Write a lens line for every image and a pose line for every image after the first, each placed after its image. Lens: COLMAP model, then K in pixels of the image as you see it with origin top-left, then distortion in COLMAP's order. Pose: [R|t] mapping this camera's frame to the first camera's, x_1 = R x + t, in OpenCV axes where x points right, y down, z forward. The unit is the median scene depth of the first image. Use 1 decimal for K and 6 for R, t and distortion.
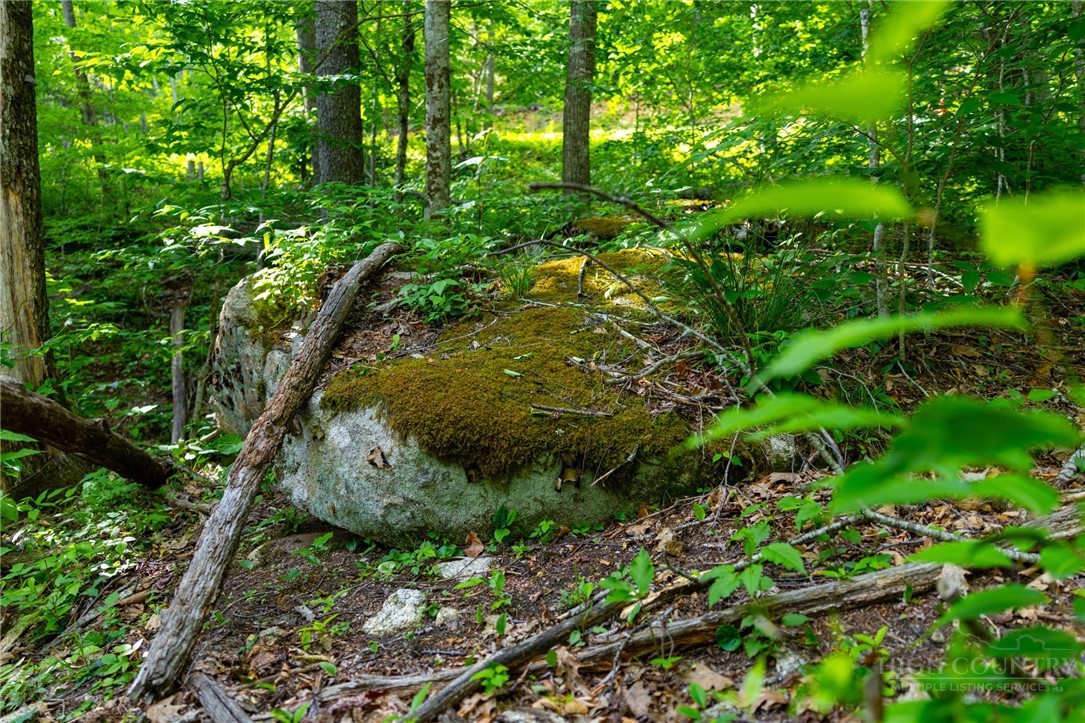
lens RADIAL K [[745.4, 0, 543.3], [0, 745.4, 359.0], [0, 0, 1]] dist [0.007521, -0.005077]
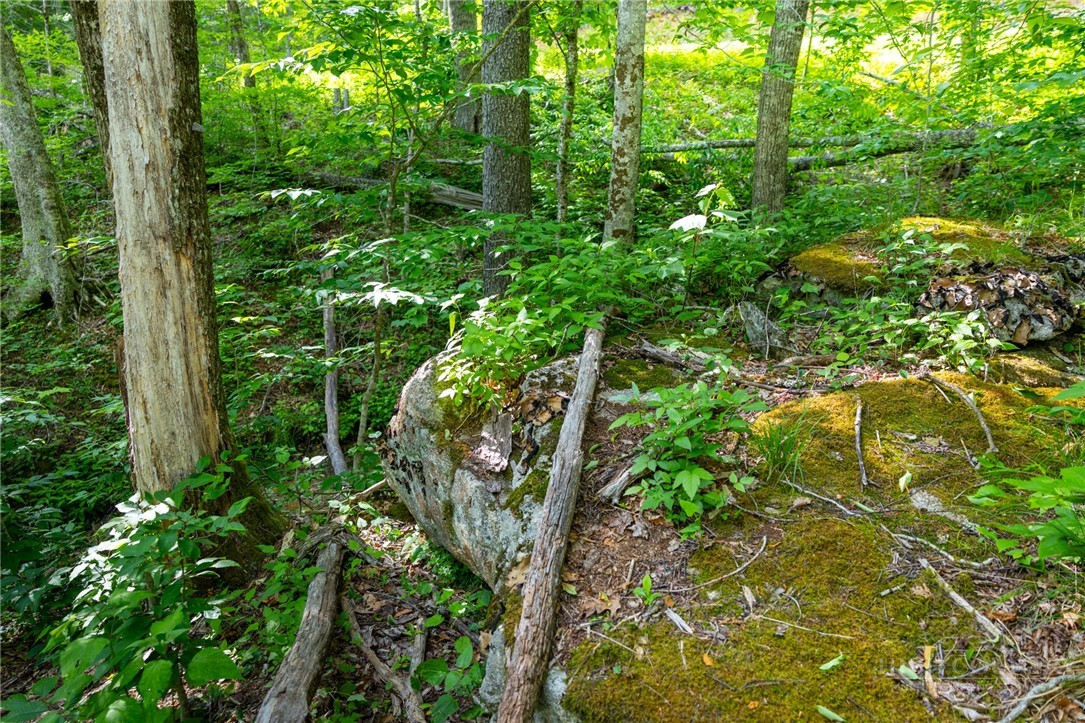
lens RADIAL K [[745.4, 0, 543.3], [0, 745.4, 363.4], [0, 0, 1]] dist [0.007521, -0.005077]
pose [[0.985935, 0.058661, -0.156496, -0.129431], [-0.036624, 0.989453, 0.140151, -0.238569], [0.163067, -0.132448, 0.977684, 0.166170]]
